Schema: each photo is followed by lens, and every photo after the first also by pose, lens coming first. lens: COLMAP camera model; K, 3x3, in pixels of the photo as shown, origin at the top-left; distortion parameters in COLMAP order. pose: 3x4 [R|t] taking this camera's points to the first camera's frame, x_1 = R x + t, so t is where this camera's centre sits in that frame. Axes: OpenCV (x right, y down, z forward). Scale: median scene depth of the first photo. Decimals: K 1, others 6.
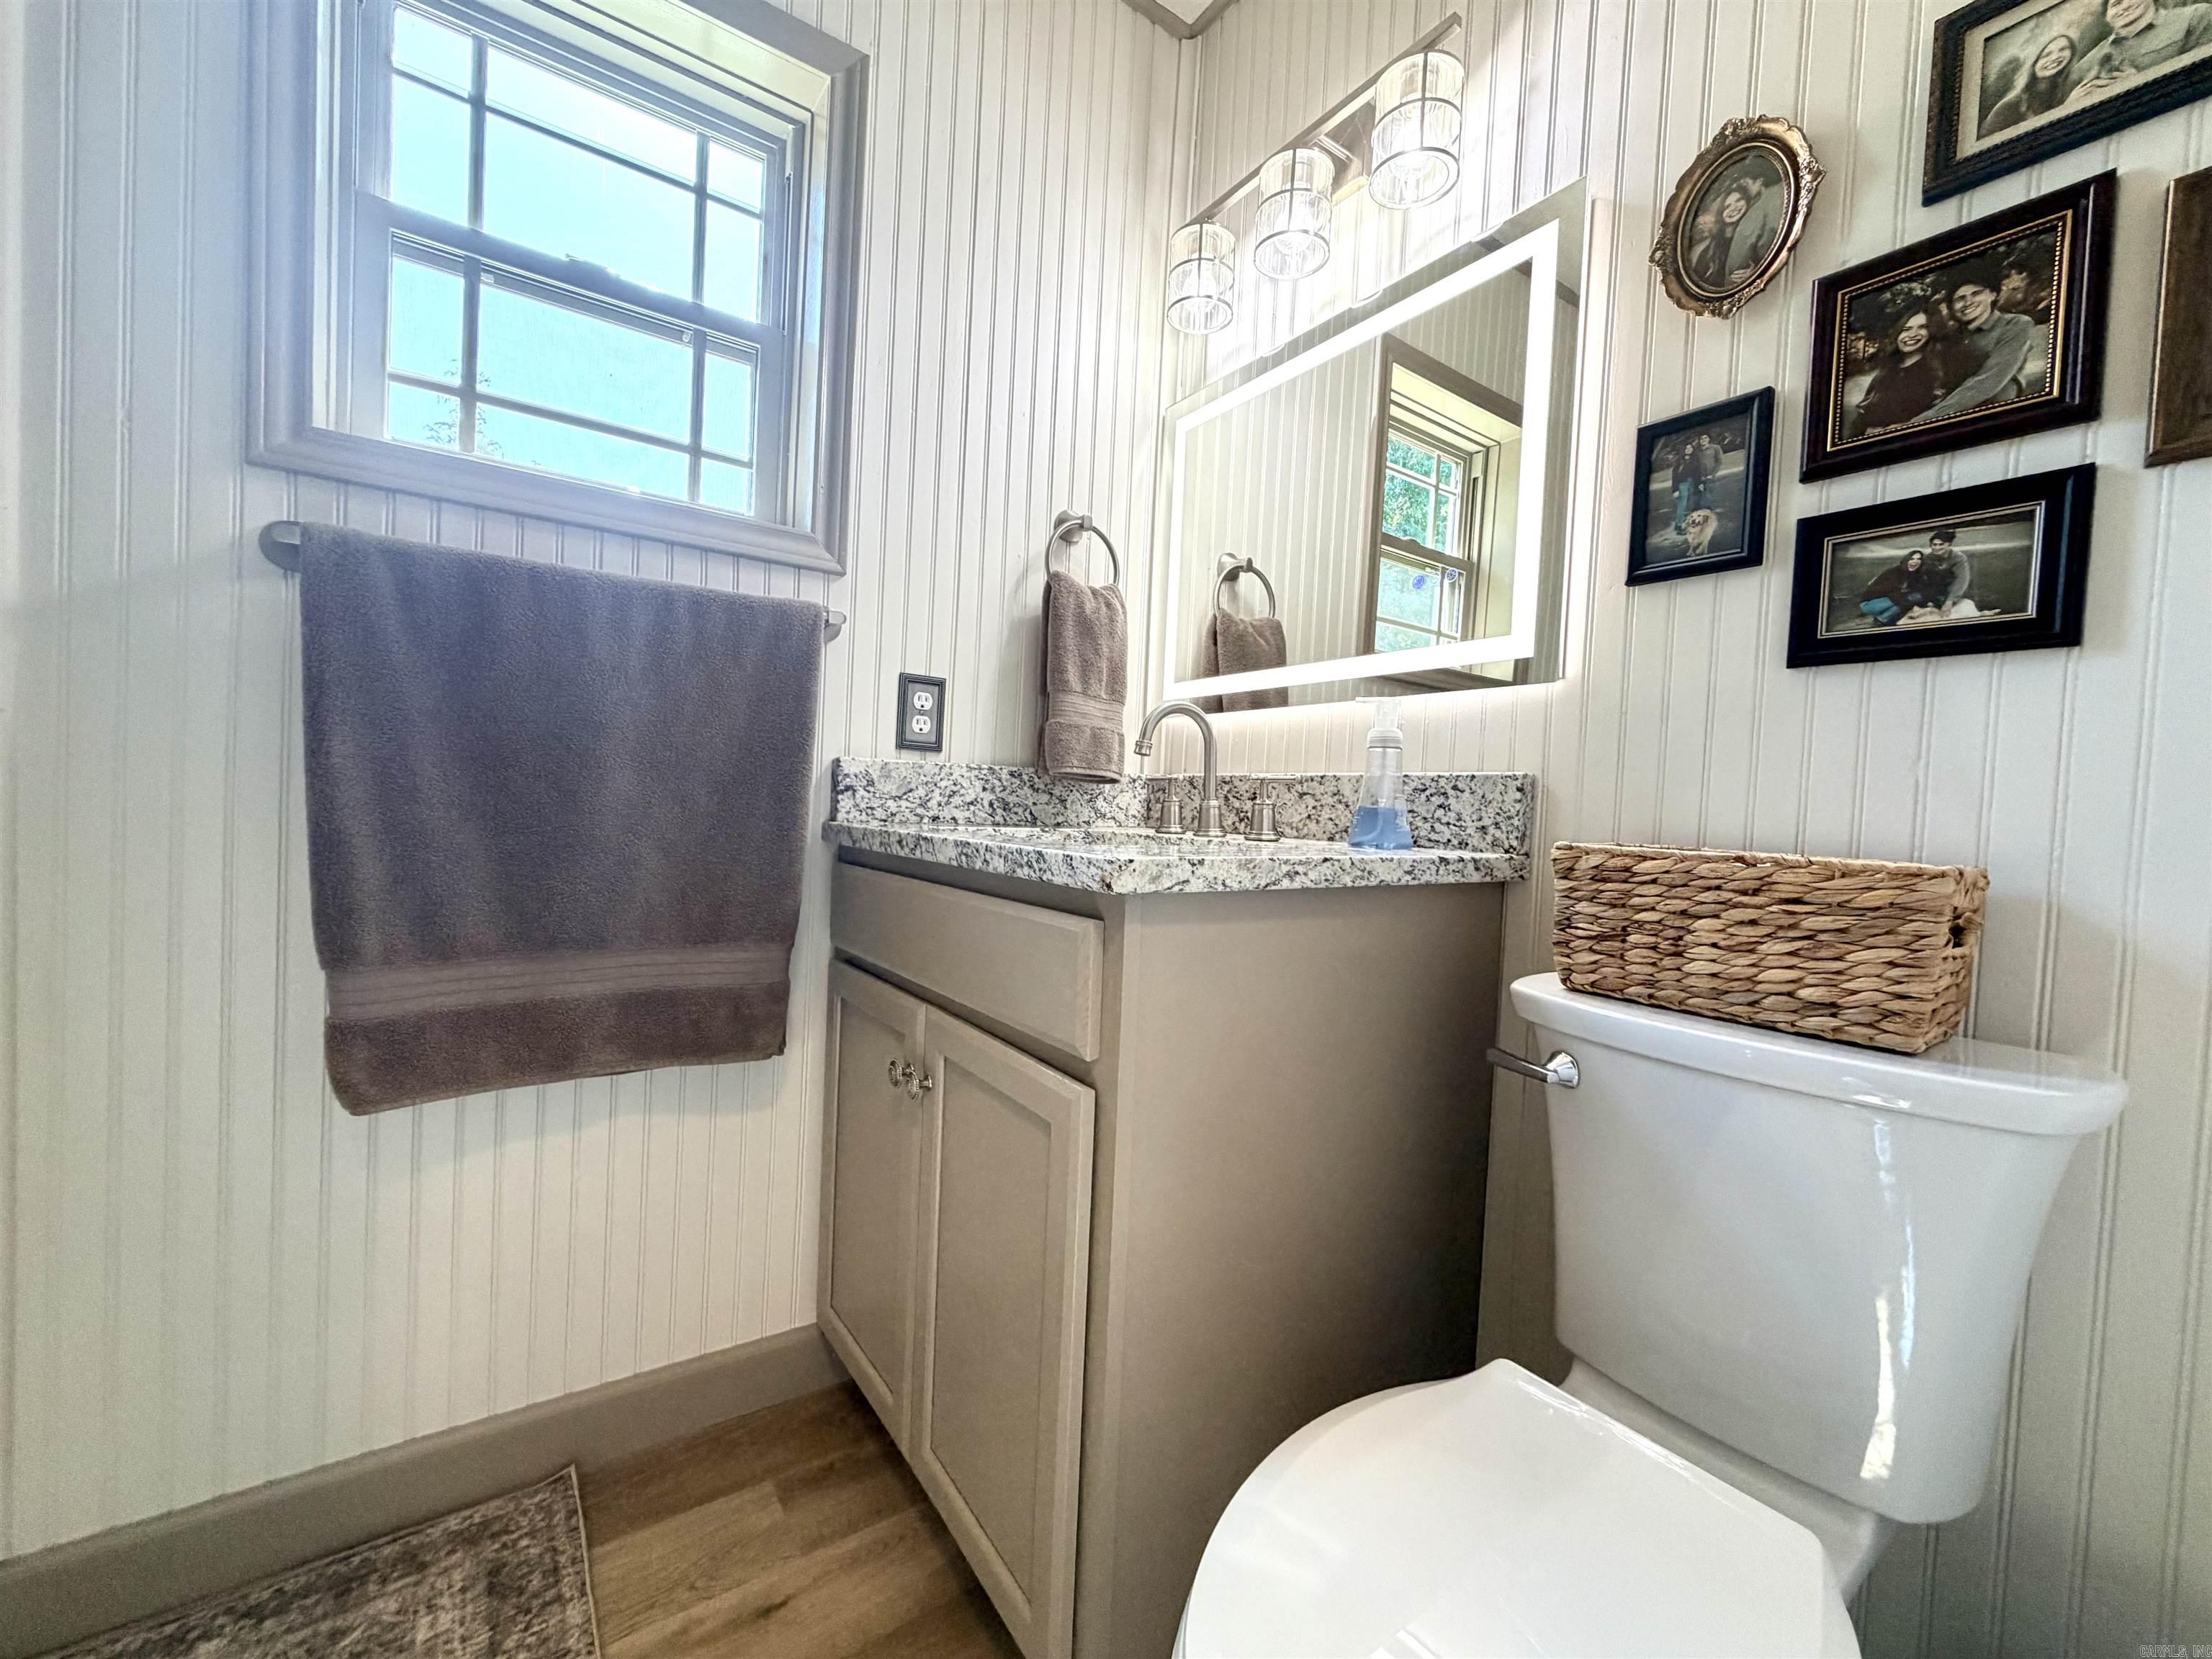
lens RADIAL K [[895.9, 0, 1092.4], [0, 895.9, 816.0], [0, 0, 1]] dist [0.000542, -0.000100]
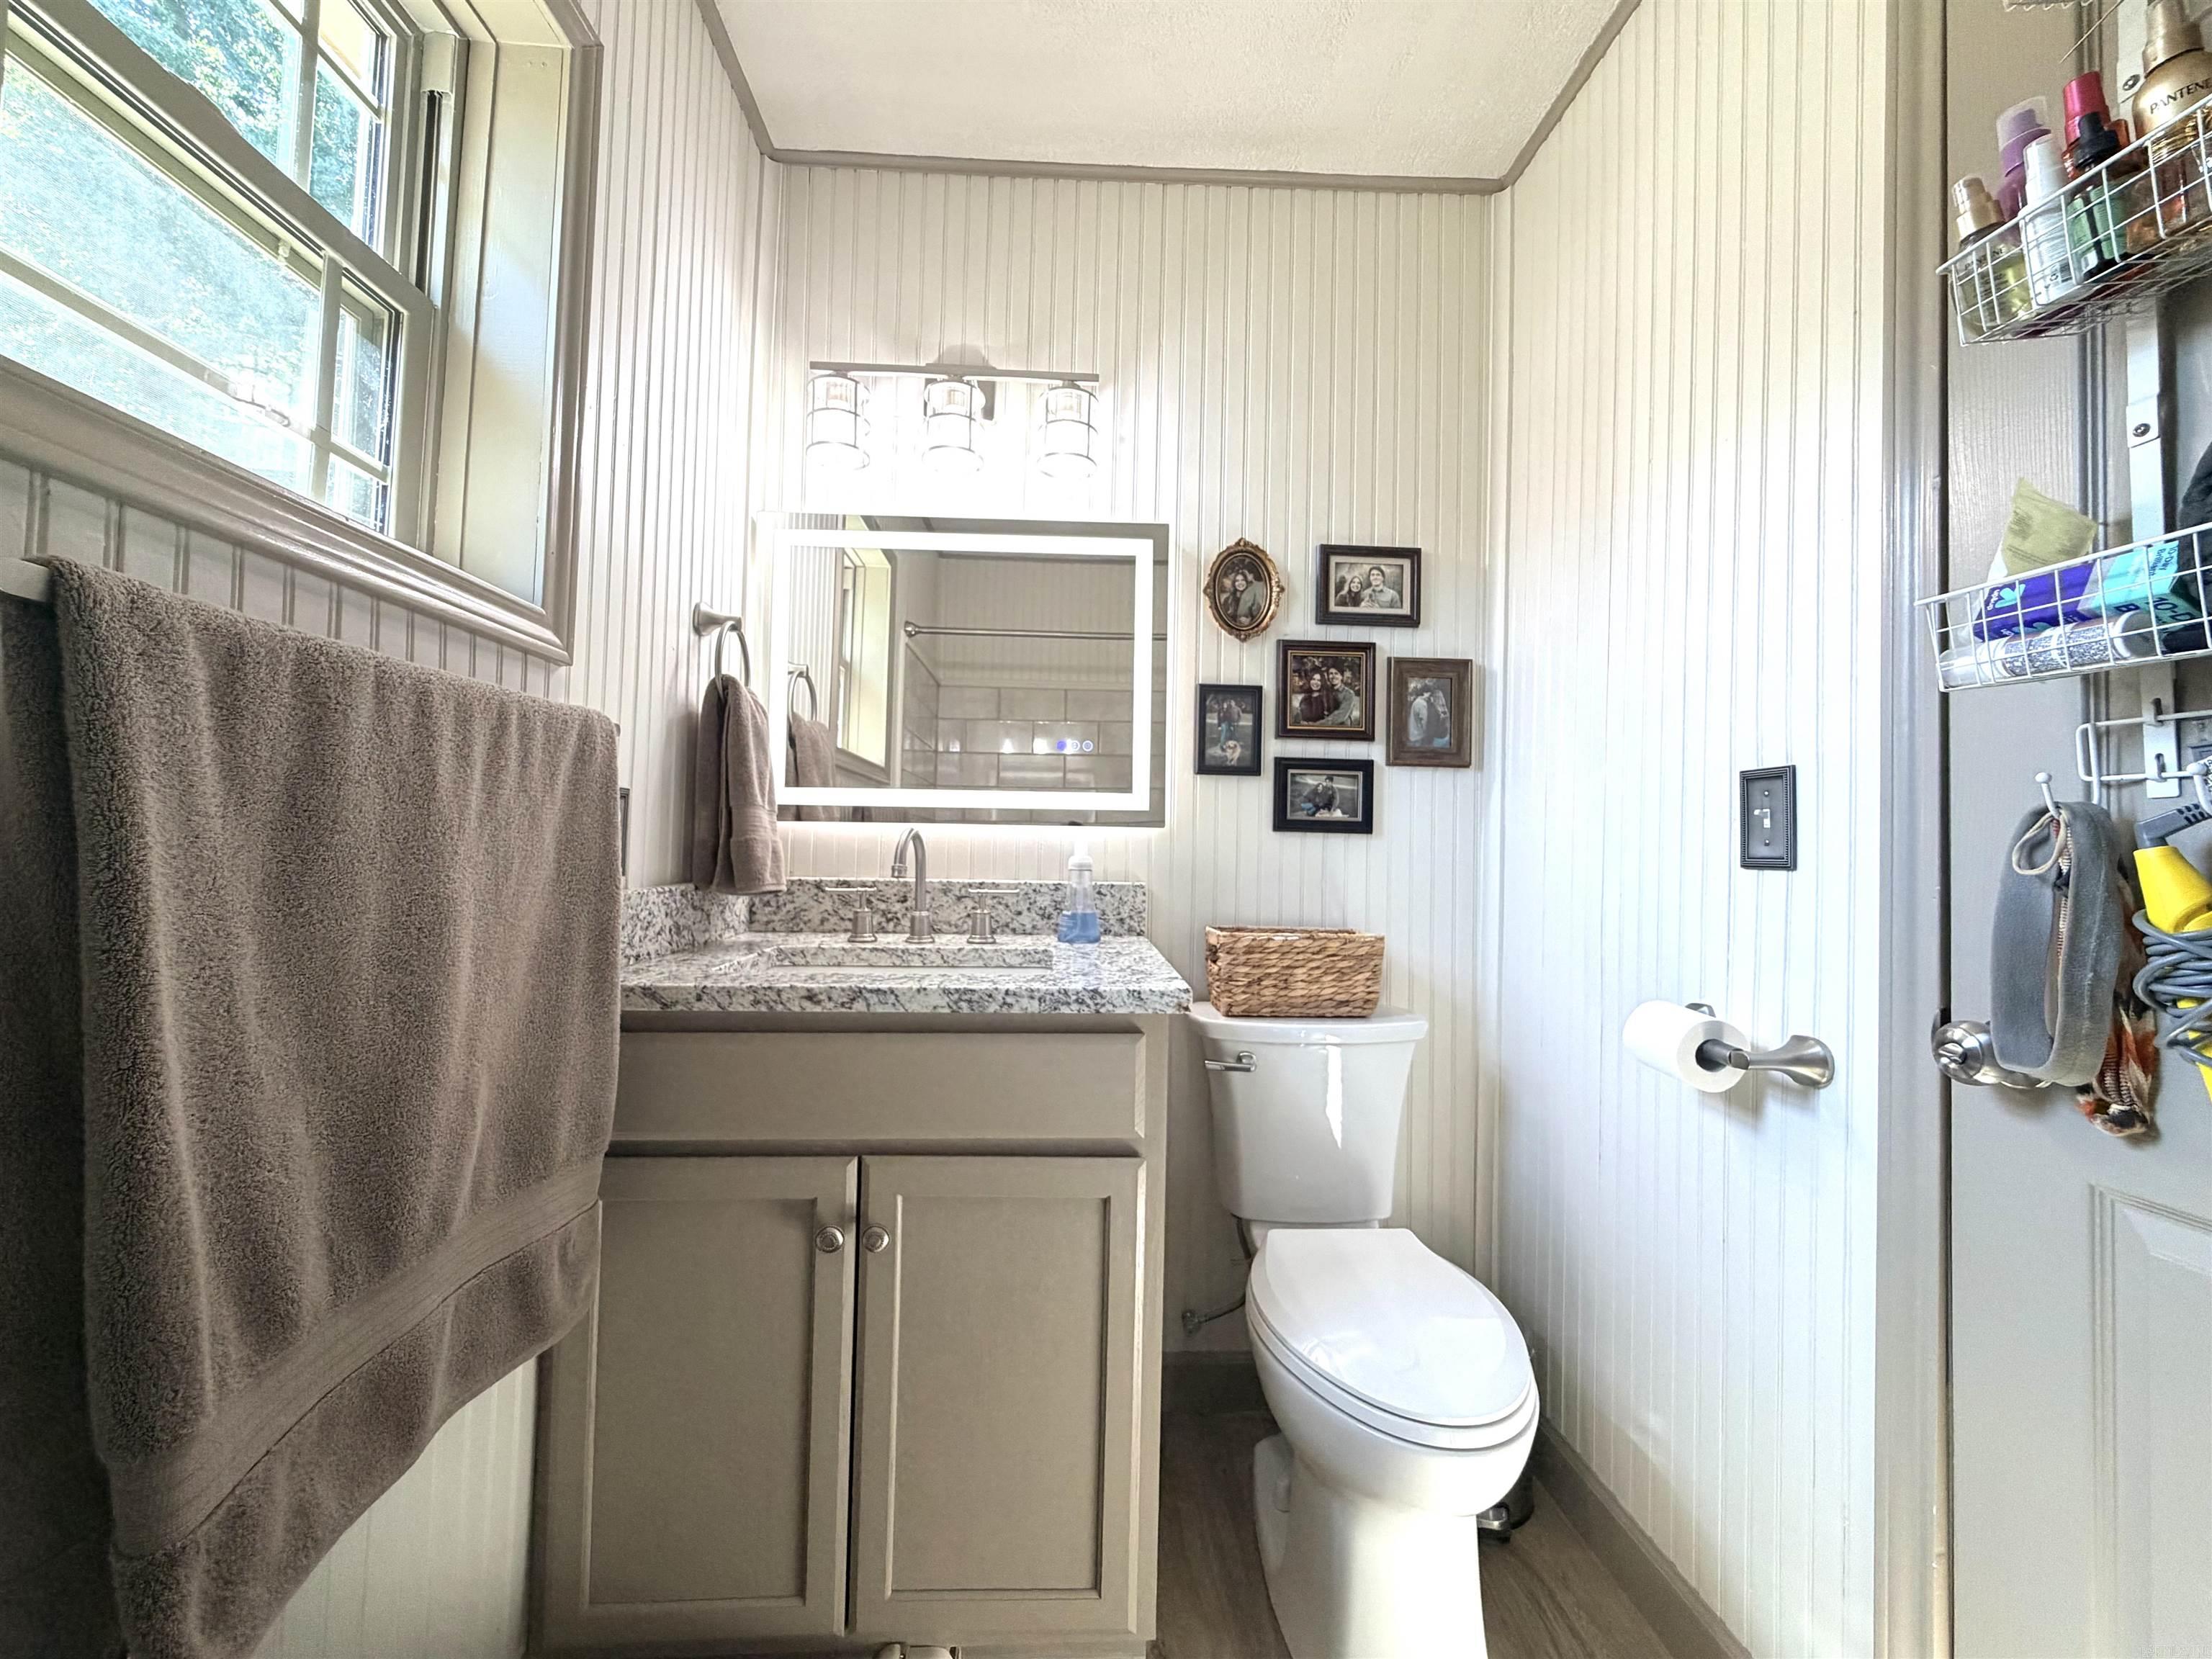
lens RADIAL K [[895.9, 0, 1107.1], [0, 895.9, 809.9], [0, 0, 1]] dist [0.000542, -0.000100]
pose [[0.516260, 0.000807, 0.856431, -1.132809], [0.016322, 0.999809, -0.010781, -0.202613], [-0.856276, 0.019545, 0.516148, 0.302700]]
